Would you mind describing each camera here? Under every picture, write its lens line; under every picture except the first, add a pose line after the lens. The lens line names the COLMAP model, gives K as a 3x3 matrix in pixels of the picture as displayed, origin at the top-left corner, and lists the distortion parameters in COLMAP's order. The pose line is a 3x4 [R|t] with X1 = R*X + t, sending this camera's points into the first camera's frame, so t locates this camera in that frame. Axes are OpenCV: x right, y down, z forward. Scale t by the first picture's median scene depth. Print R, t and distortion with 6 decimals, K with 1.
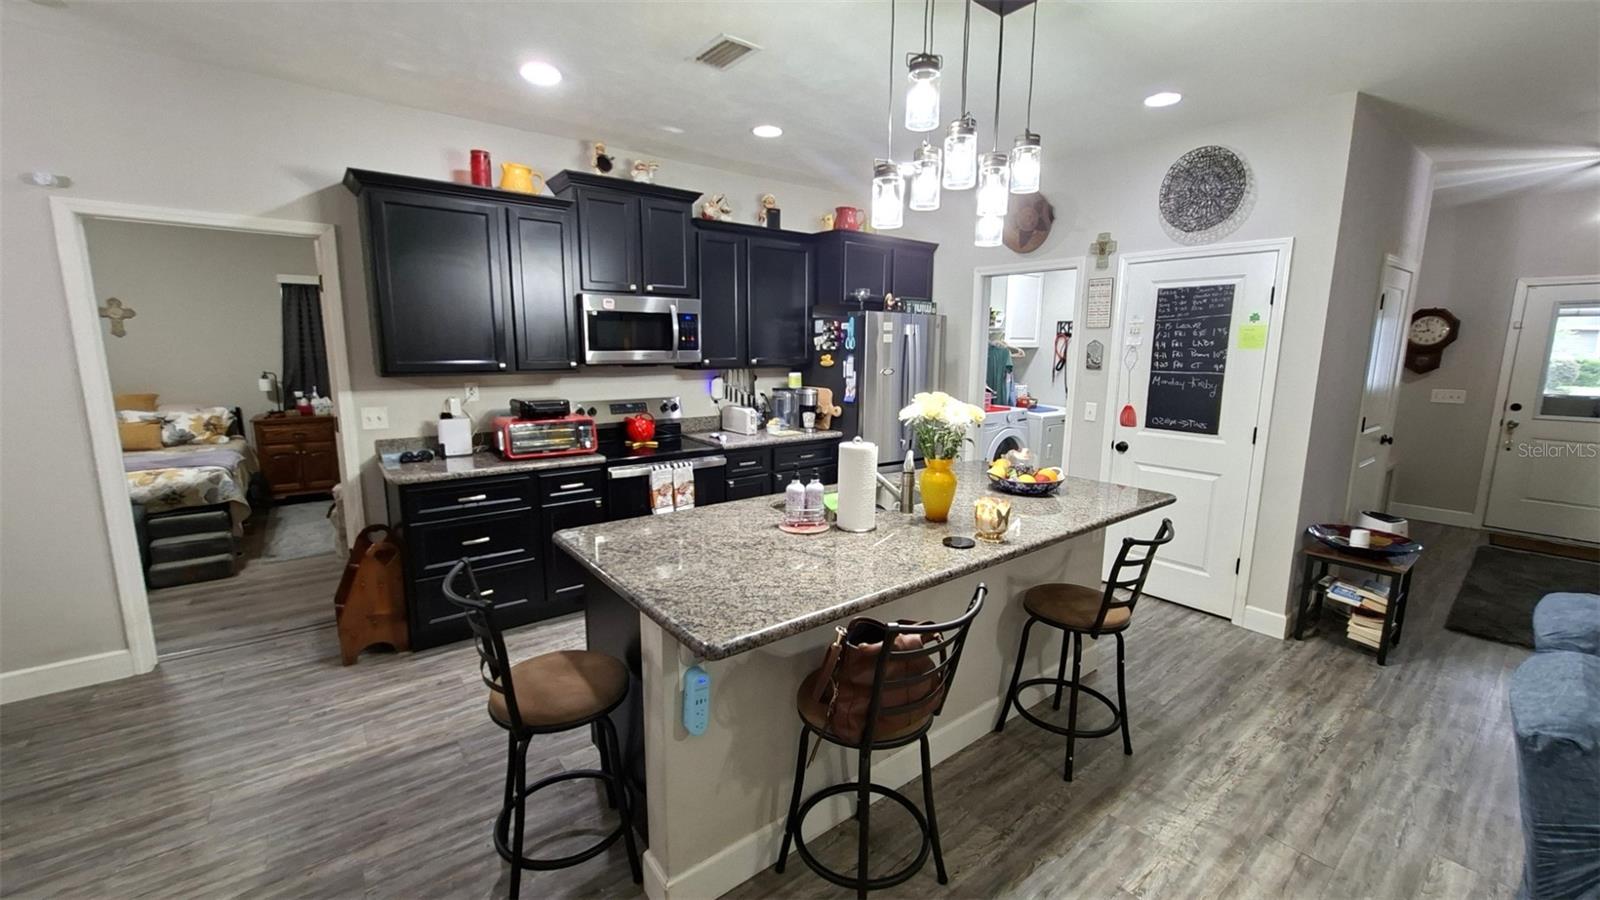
lens RADIAL K [[638.9, 0, 800.4], [0, 638.9, 453.9], [0, 0, 1]] dist [-0.000904, 0.000763]
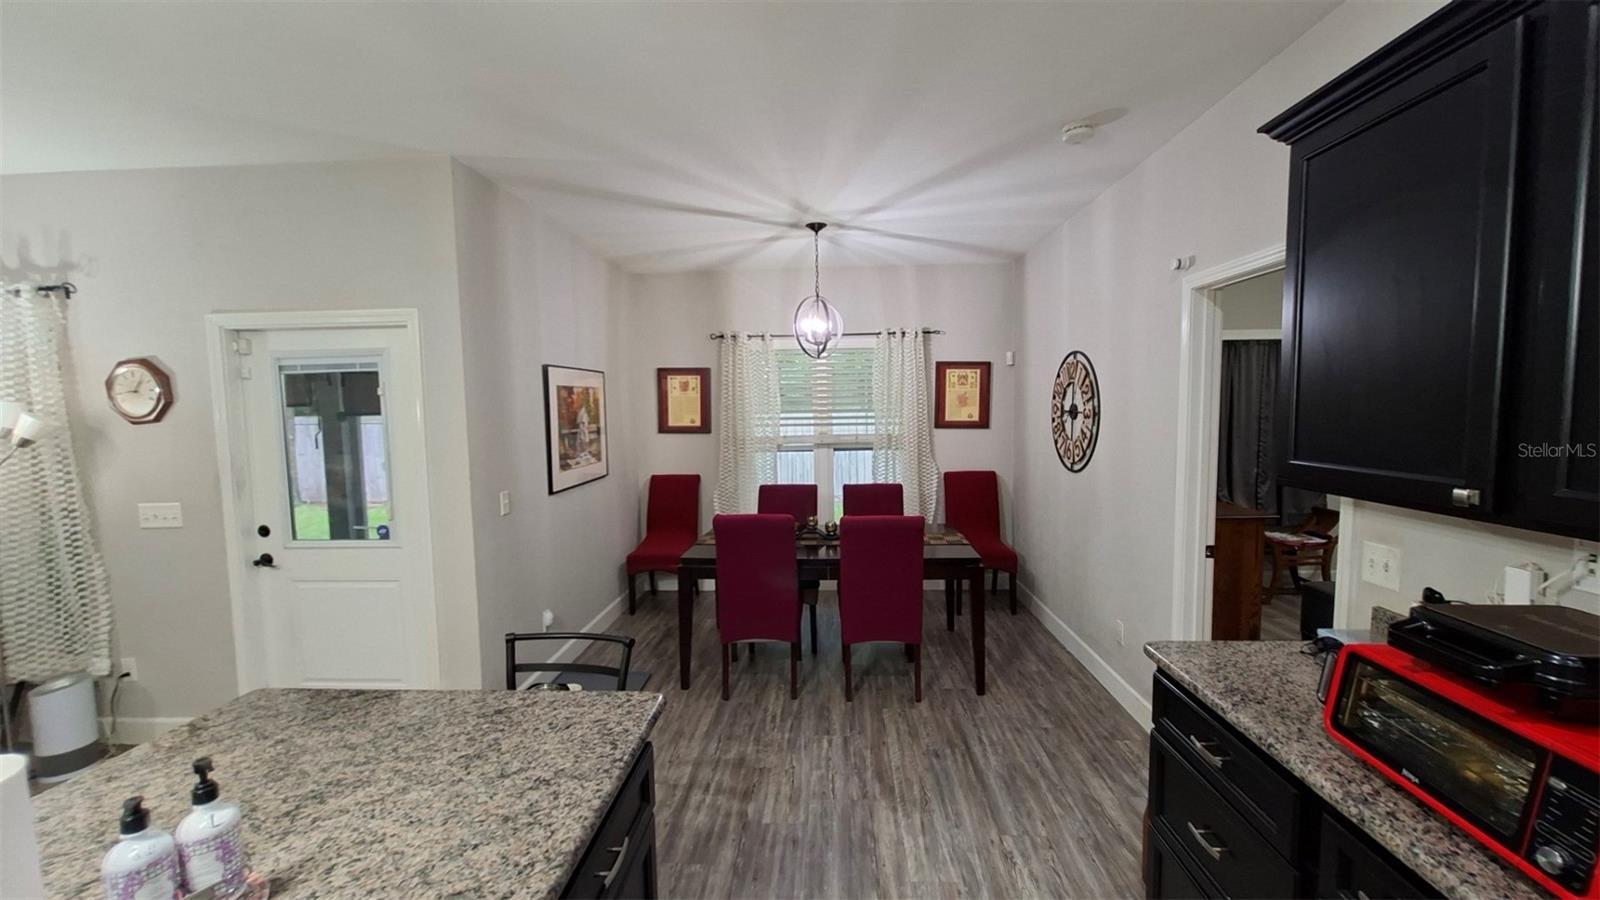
lens RADIAL K [[638.9, 0, 802.9], [0, 638.9, 455.4], [0, 0, 1]] dist [-0.000904, 0.000763]
pose [[-0.657819, 0.064134, -0.750440, 0.019669], [-0.116810, 0.975625, 0.185772, -0.165662], [0.744063, 0.209863, -0.634293, 0.865211]]
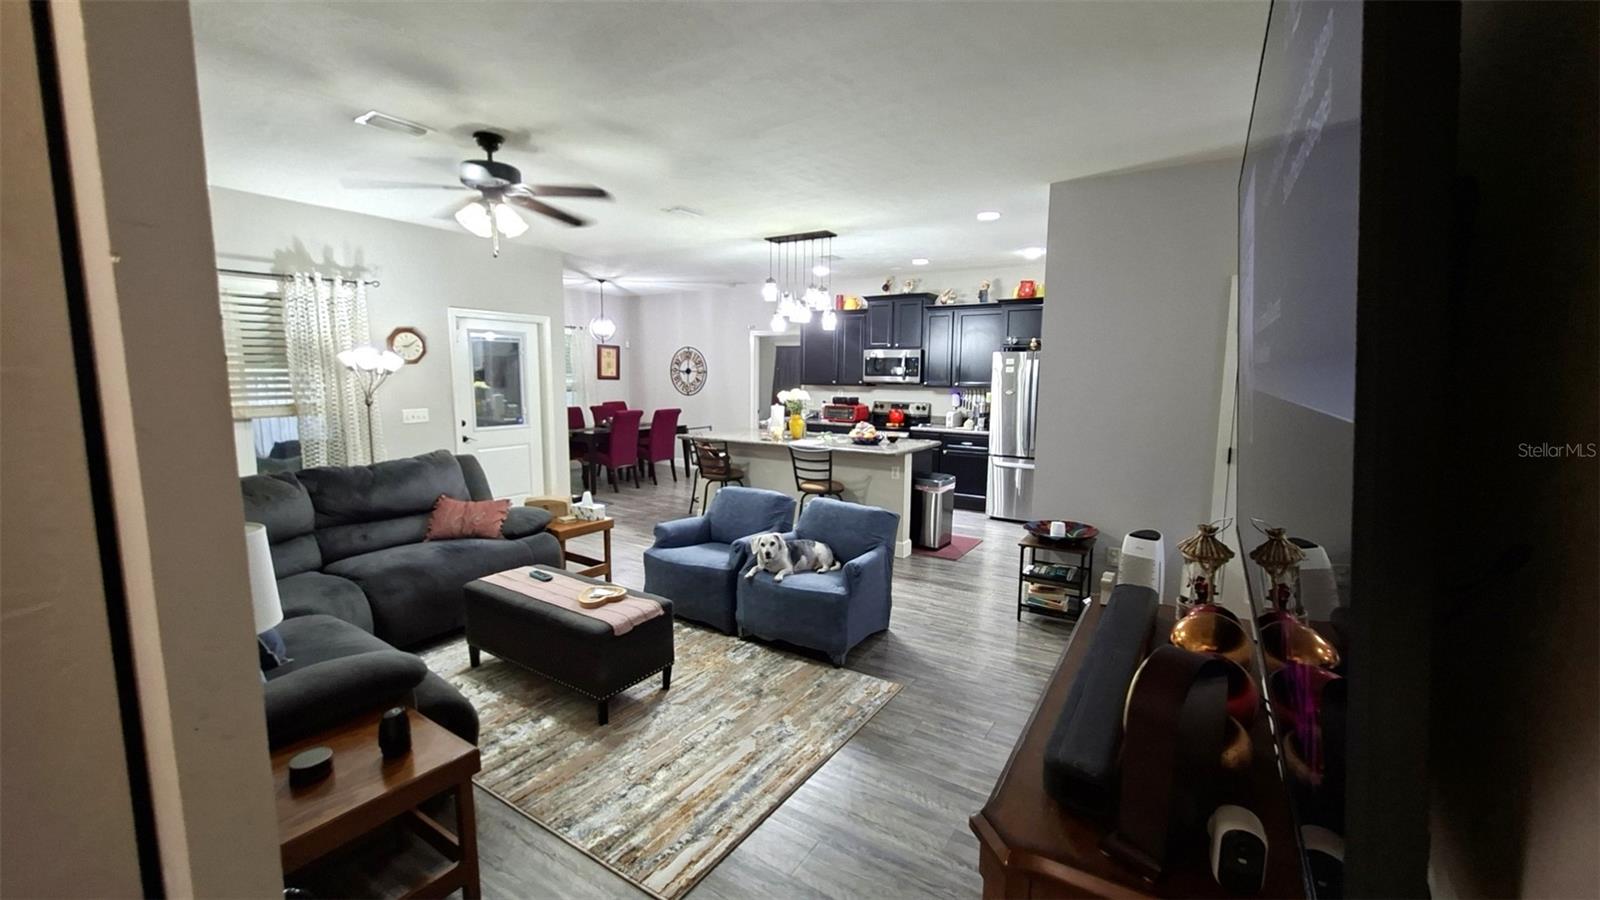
lens RADIAL K [[638.9, 0, 800.0], [0, 638.9, 451.5], [0, 0, 1]] dist [-0.000904, 0.000763]
pose [[0.319197, 0.113515, -0.940866, 1.580257], [-0.170505, 0.983479, 0.060811, -0.005224], [0.932224, 0.141011, 0.333278, 0.110505]]
